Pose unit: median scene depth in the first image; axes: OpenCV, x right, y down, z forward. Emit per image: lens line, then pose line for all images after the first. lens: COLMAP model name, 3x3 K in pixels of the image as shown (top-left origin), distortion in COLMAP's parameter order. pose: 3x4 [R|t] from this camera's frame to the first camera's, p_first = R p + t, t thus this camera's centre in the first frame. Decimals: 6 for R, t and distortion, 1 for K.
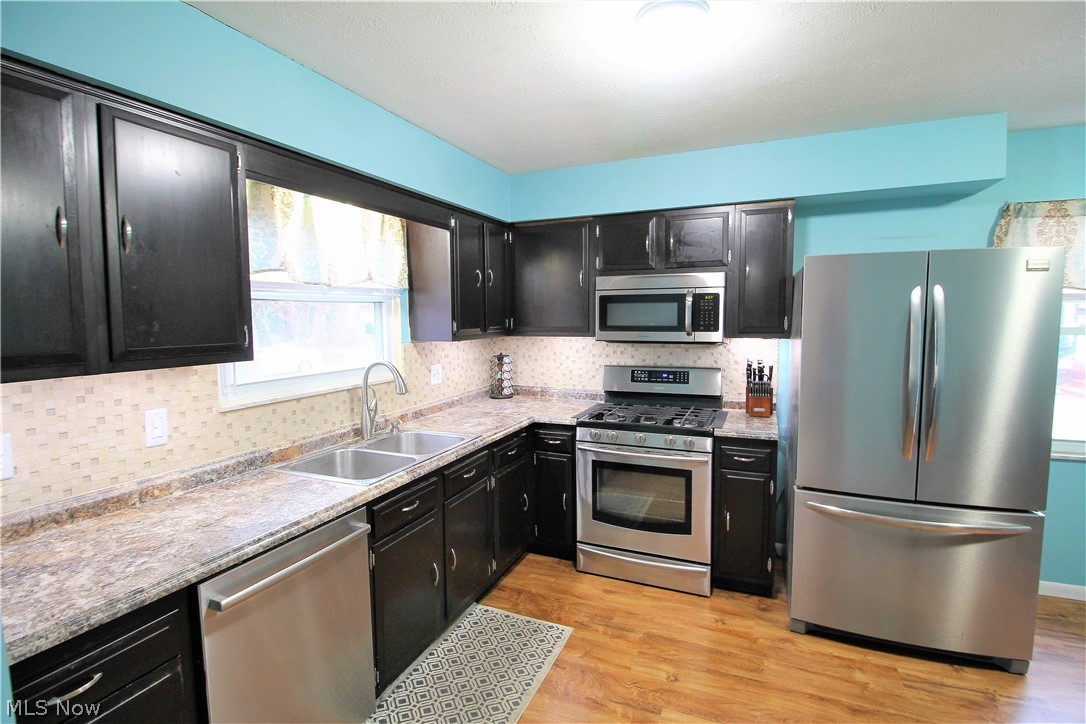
lens RADIAL K [[510.9, 0, 543.1], [0, 510.9, 352.0], [0, 0, 1]] dist [-0.004857, -0.007939]
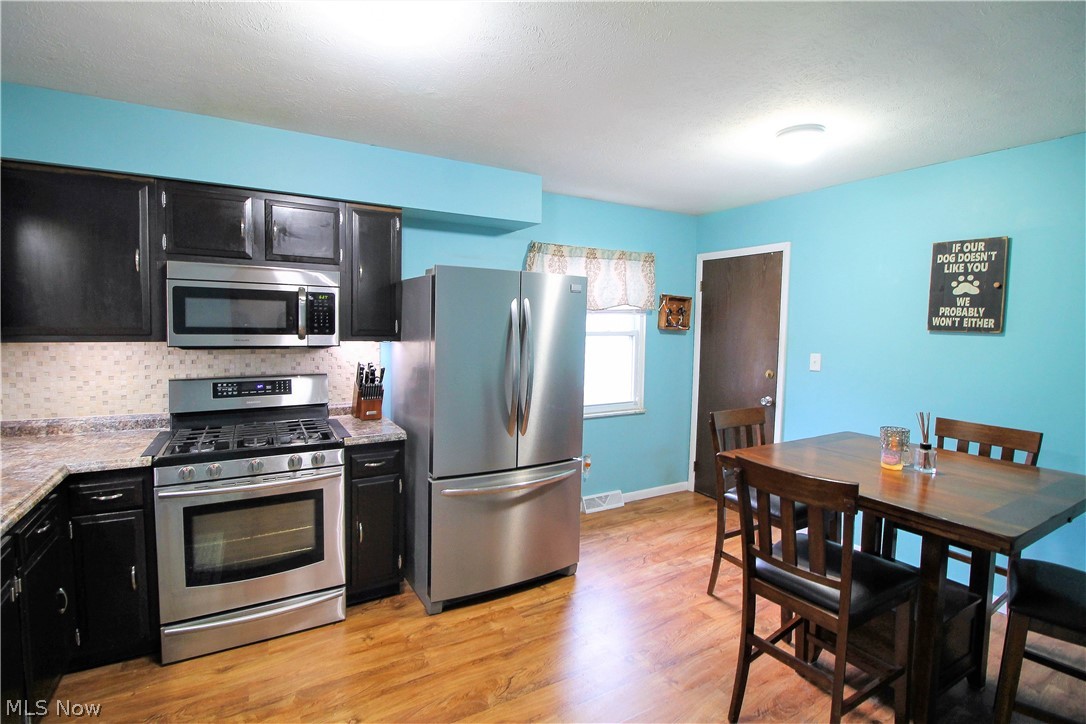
lens RADIAL K [[510.9, 0, 537.3], [0, 510.9, 351.8], [0, 0, 1]] dist [-0.004857, -0.007939]
pose [[0.600083, -0.027386, 0.799469, -0.196604], [0.032830, 0.999415, 0.009593, -0.005445], [-0.799264, 0.020490, 0.600631, 0.153188]]
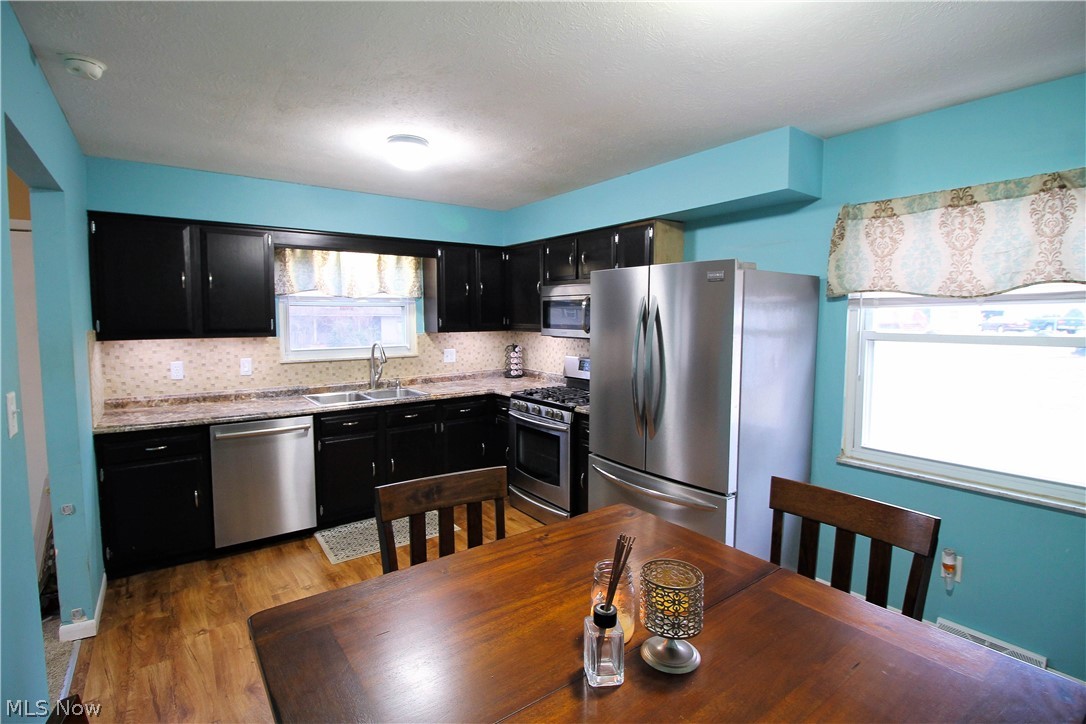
lens RADIAL K [[510.9, 0, 544.5], [0, 510.9, 351.8], [0, 0, 1]] dist [-0.004857, -0.007939]
pose [[0.864422, 0.044850, -0.500763, 0.907073], [-0.043280, 0.998954, 0.014759, -0.000116], [0.500901, 0.008915, 0.865459, -0.145647]]
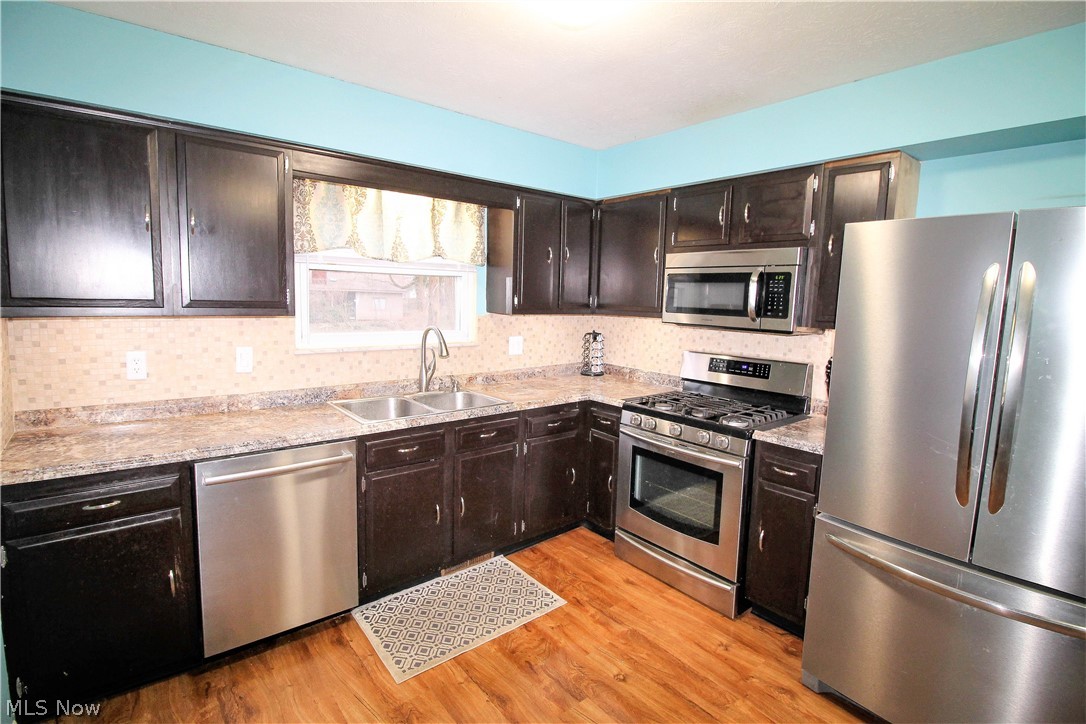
lens RADIAL K [[510.9, 0, 541.4], [0, 510.9, 352.4], [0, 0, 1]] dist [-0.004857, -0.007939]
pose [[0.887088, 0.083317, -0.454019, 0.399496], [-0.067536, 0.996418, 0.050897, 0.000012], [0.456633, -0.014488, 0.889537, 0.077233]]
